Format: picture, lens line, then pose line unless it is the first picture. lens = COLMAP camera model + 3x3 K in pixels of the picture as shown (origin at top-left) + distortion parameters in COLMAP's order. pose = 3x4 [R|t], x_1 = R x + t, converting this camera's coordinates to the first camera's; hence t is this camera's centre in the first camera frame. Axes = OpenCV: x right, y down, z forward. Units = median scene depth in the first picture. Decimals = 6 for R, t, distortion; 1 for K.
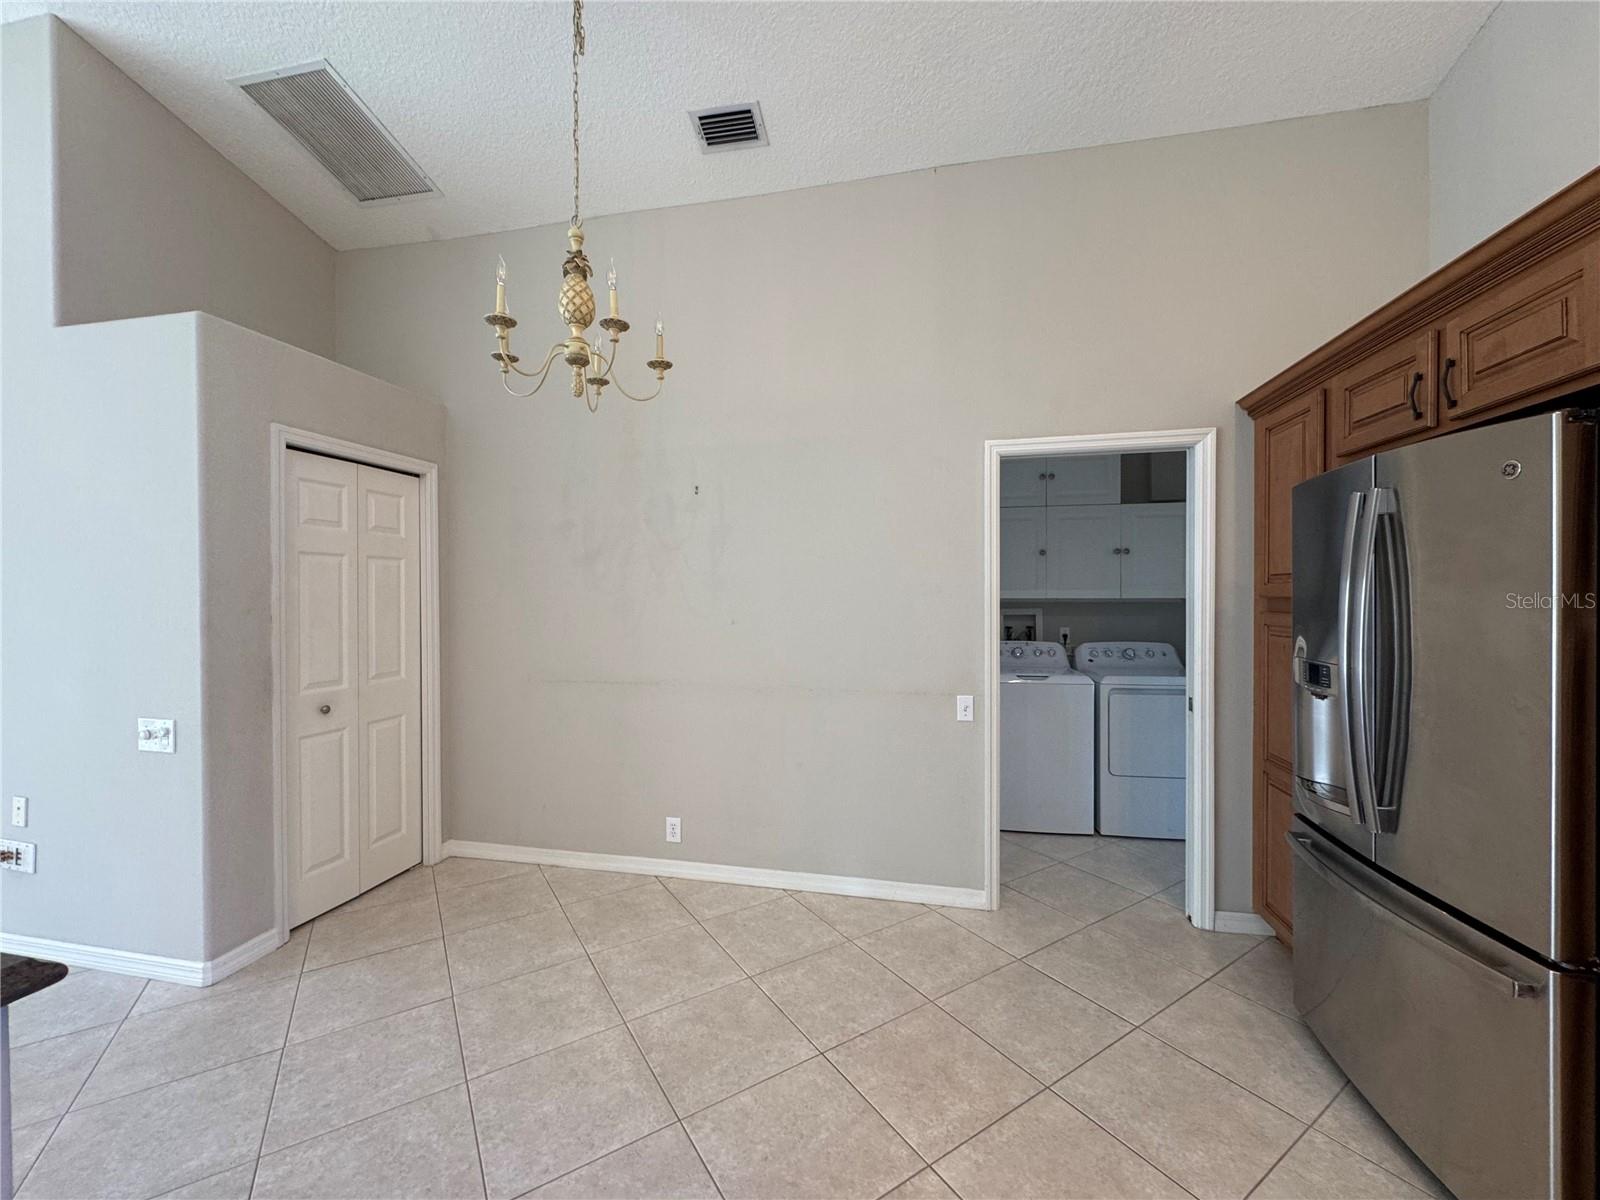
lens RADIAL K [[640.0, 0, 798.6], [0, 640.0, 599.3], [0, 0, 1]] dist [-0.002980, 0.001010]
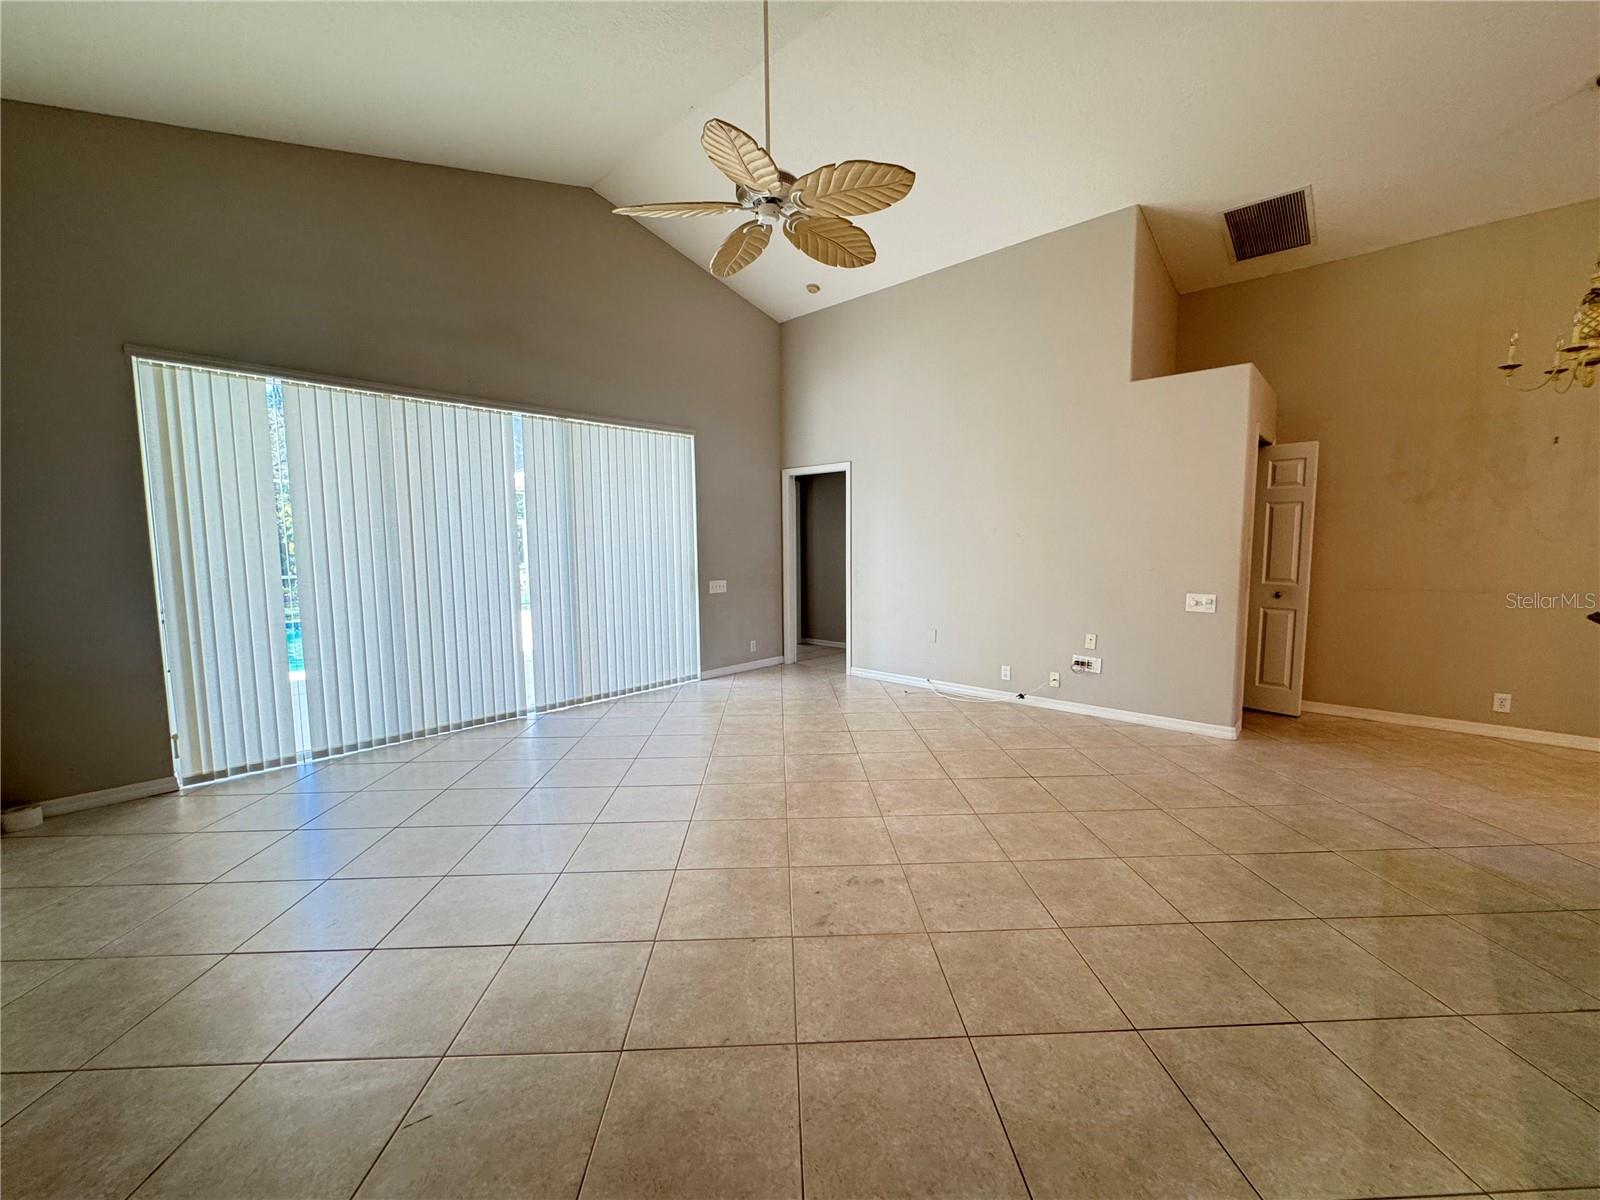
lens RADIAL K [[640.0, 0, 805.8], [0, 640.0, 597.6], [0, 0, 1]] dist [-0.002980, 0.001010]
pose [[0.865690, 0.039613, -0.499011, -1.007820], [0.000645, 0.996775, 0.080247, 0.045830], [0.500580, -0.069791, 0.862872, -1.079048]]
